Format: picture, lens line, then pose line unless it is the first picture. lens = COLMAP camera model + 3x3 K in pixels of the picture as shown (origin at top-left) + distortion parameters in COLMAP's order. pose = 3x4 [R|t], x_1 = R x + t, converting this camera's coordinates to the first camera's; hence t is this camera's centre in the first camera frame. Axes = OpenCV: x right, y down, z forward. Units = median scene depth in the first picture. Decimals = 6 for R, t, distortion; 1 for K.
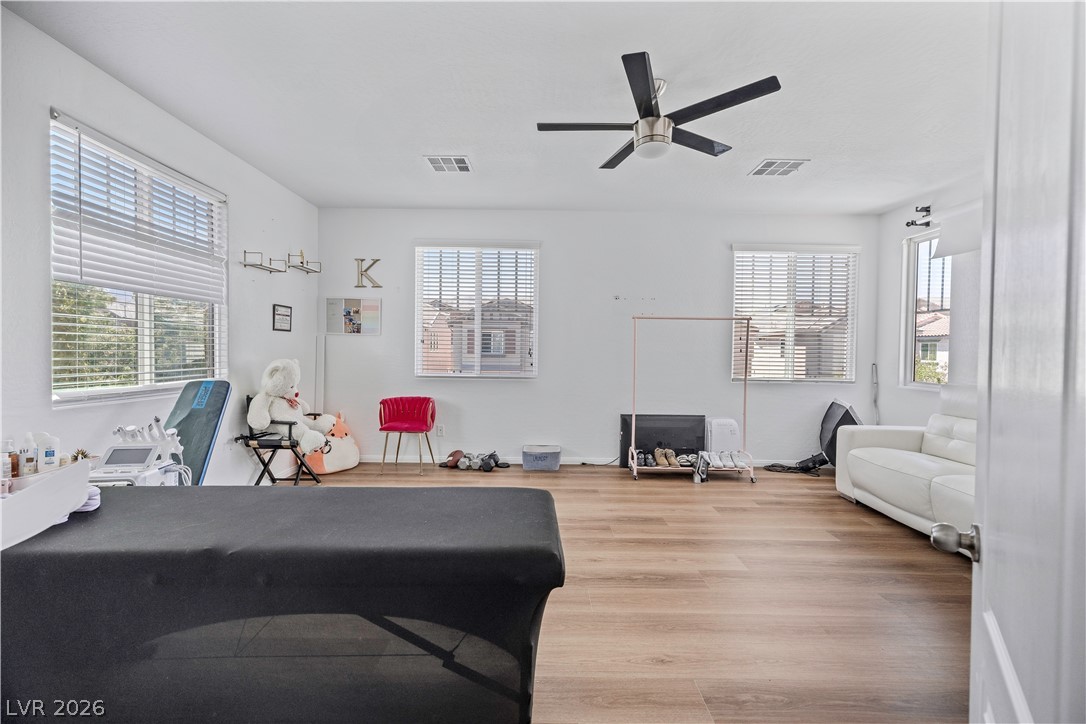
lens RADIAL K [[488.8, 0, 537.2], [0, 488.8, 357.7], [0, 0, 1]] dist [0.006515, -0.000090]
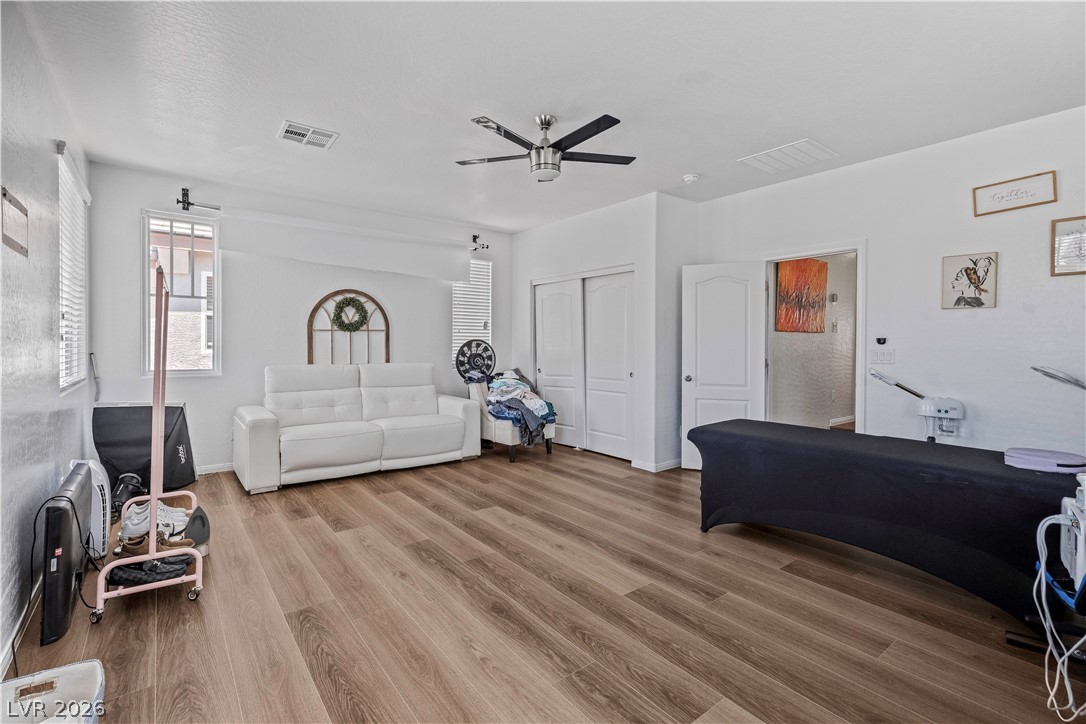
lens RADIAL K [[488.8, 0, 543.5], [0, 488.8, 357.2], [0, 0, 1]] dist [0.006515, -0.000090]
pose [[-0.623140, -0.040462, 0.781063, -0.396684], [-0.001832, 0.998734, 0.050277, -0.023421], [-0.782108, 0.029899, -0.622425, 1.007752]]
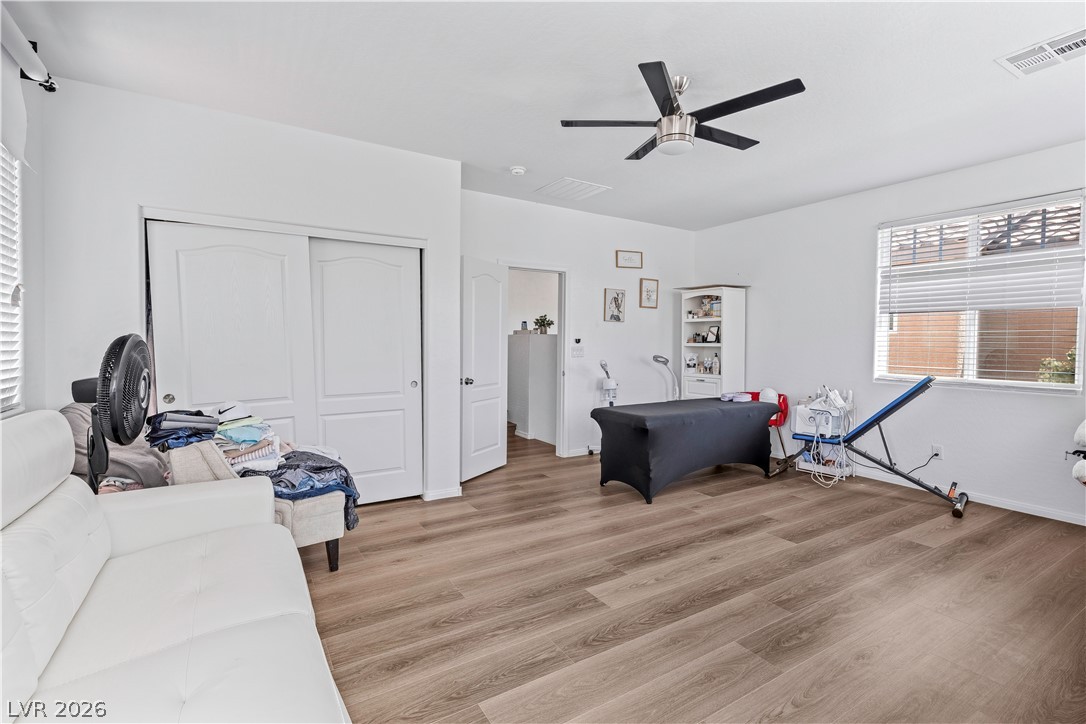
lens RADIAL K [[488.8, 0, 541.1], [0, 488.8, 356.0], [0, 0, 1]] dist [0.006515, -0.000090]
pose [[-0.850419, -0.005705, -0.526074, 0.569883], [-0.027723, 0.999038, 0.033983, -0.011229], [0.525374, 0.043484, -0.849759, 0.995256]]
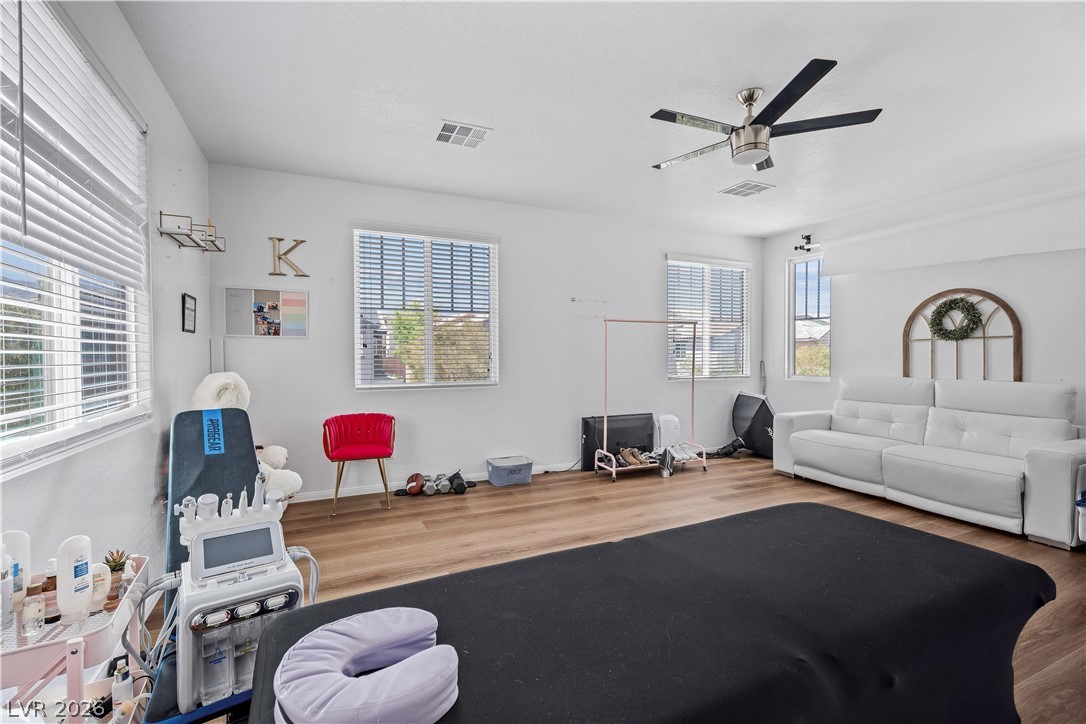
lens RADIAL K [[488.8, 0, 539.2], [0, 488.8, 359.1], [0, 0, 1]] dist [0.006515, -0.000090]
pose [[0.905308, -0.019484, 0.424308, -0.351756], [0.020393, 0.999789, 0.002399, -0.007427], [-0.424265, 0.006481, 0.905515, 0.150588]]
